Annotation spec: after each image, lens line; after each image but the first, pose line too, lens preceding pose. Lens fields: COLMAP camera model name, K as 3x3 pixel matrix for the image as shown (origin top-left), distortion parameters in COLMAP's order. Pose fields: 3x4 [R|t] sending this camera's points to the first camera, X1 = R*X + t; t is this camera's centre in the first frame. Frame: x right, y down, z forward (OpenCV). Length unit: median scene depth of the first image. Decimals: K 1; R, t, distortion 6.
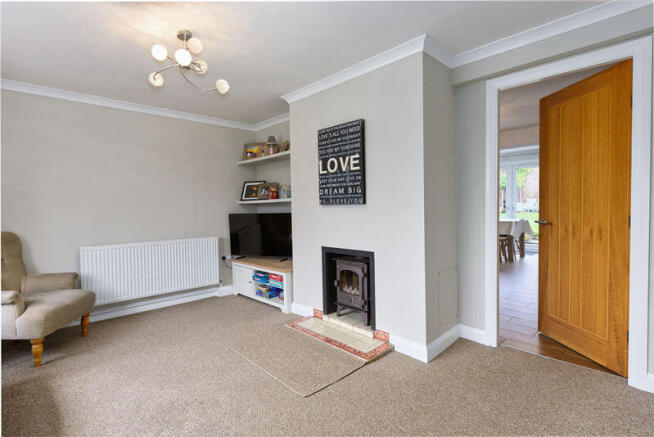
lens RADIAL K [[320.2, 0, 328.9], [0, 320.2, 215.3], [0, 0, 1]] dist [0.000144, -0.001665]
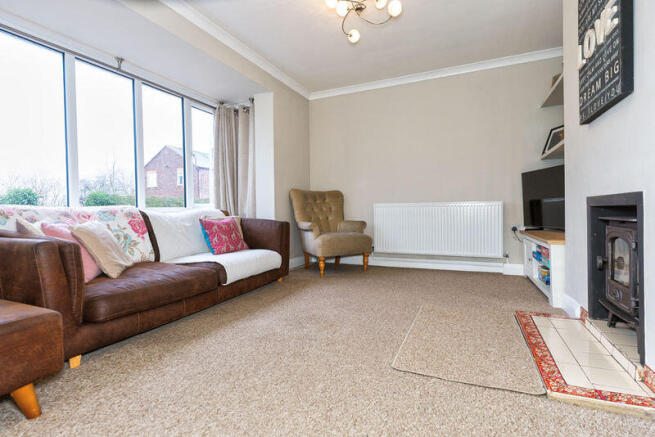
lens RADIAL K [[320.7, 0, 329.4], [0, 320.7, 215.3], [0, 0, 1]] dist [0.000144, -0.001665]
pose [[0.365571, 0.017611, -0.930617, 0.340242], [-0.013732, 0.999814, 0.013526, 0.128464], [0.930682, 0.007835, 0.365745, 0.366677]]
